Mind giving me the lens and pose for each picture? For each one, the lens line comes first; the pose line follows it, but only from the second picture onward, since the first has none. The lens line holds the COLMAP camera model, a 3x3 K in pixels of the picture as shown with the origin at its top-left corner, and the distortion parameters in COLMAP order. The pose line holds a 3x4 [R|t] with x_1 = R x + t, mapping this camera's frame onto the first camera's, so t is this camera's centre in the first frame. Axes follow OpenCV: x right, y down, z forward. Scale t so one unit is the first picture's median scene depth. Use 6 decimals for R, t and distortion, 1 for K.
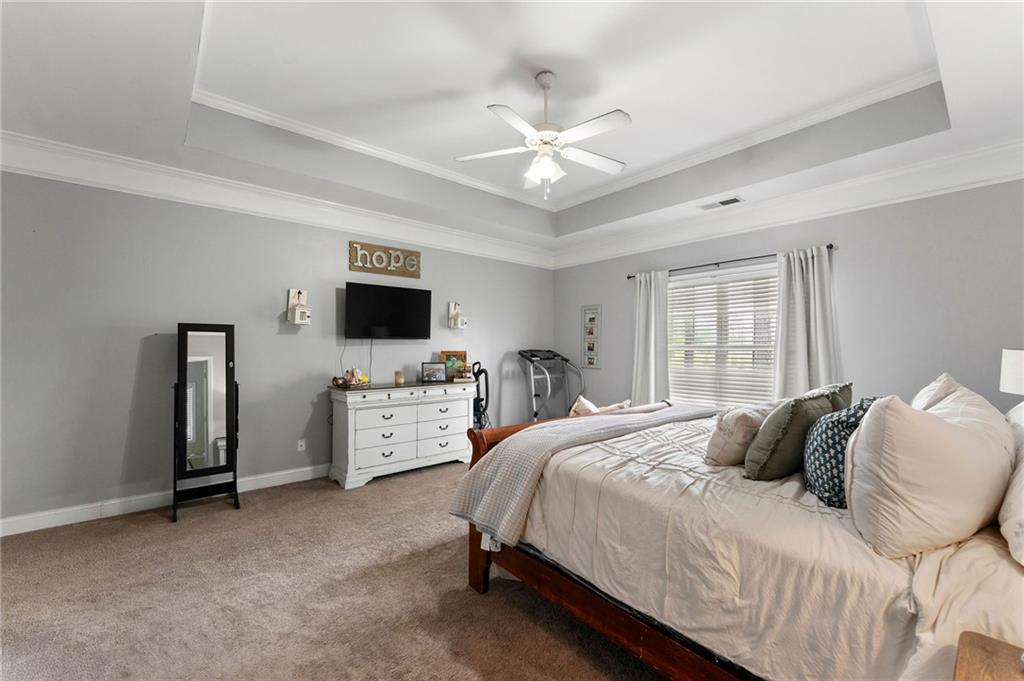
lens RADIAL K [[415.6, 0, 514.4], [0, 415.6, 345.6], [0, 0, 1]] dist [-0.002212, -0.000155]
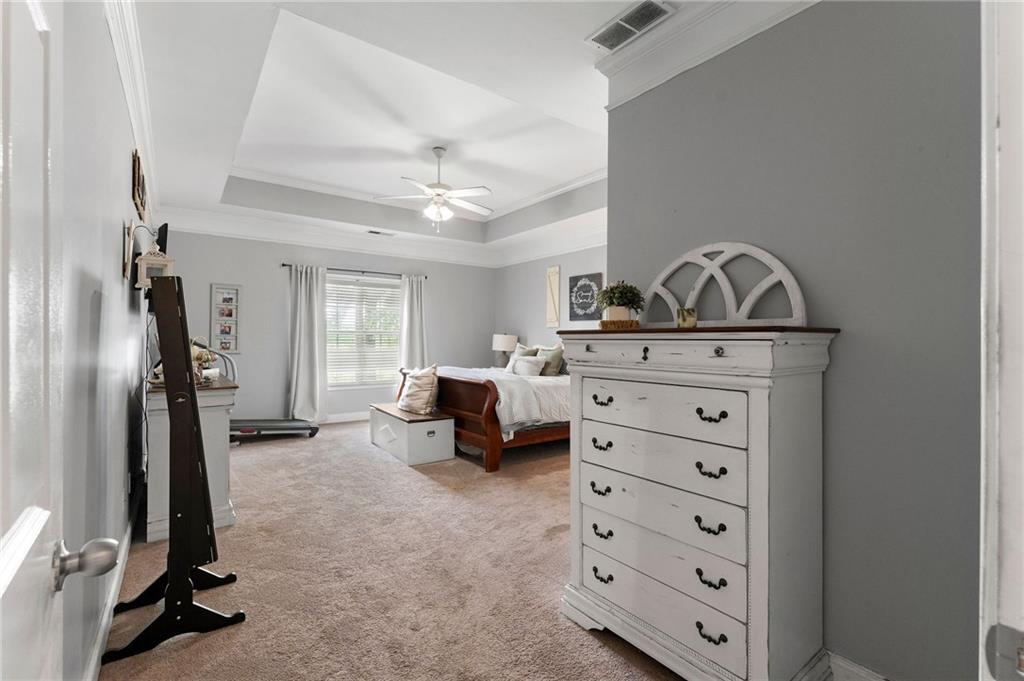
lens RADIAL K [[459.9, 0, 511.8], [0, 459.9, 337.7], [0, 0, 1]] dist [-0.001682, -0.001165]
pose [[0.073063, -0.001545, 0.997326, -0.992019], [-0.013808, 0.999901, 0.002561, 0.010778], [-0.997232, -0.013959, 0.073034, 0.392584]]
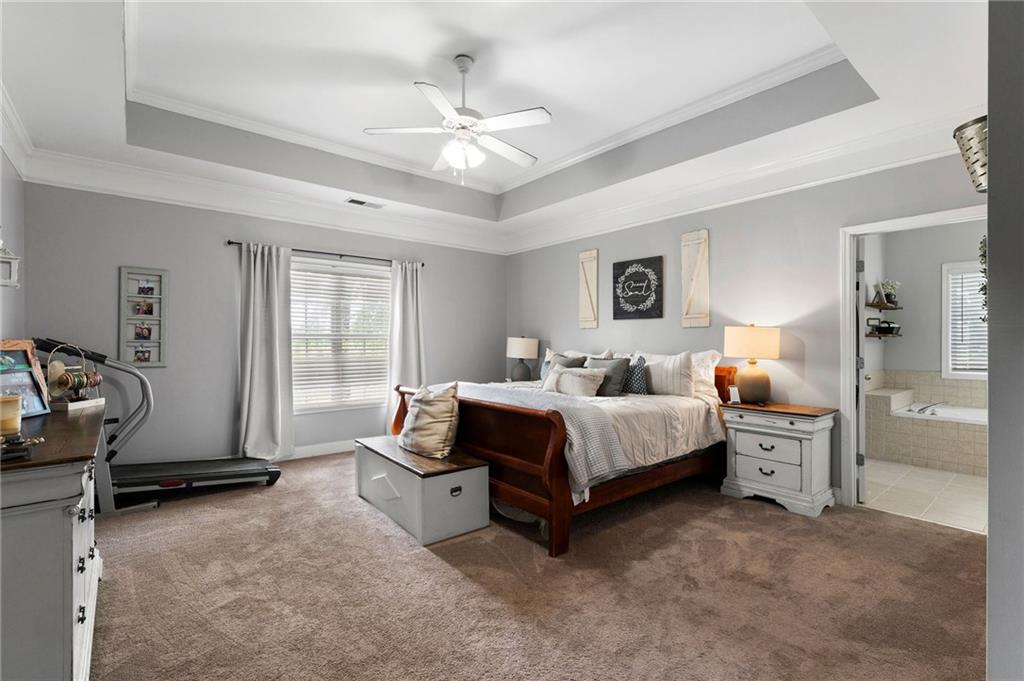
lens RADIAL K [[459.9, 0, 510.4], [0, 459.9, 338.6], [0, 0, 1]] dist [-0.001682, -0.001165]
pose [[0.014851, 0.000935, 0.999889, -0.651646], [-0.008828, 0.999961, -0.000804, 0.008058], [-0.999851, -0.008816, 0.014859, 0.555814]]
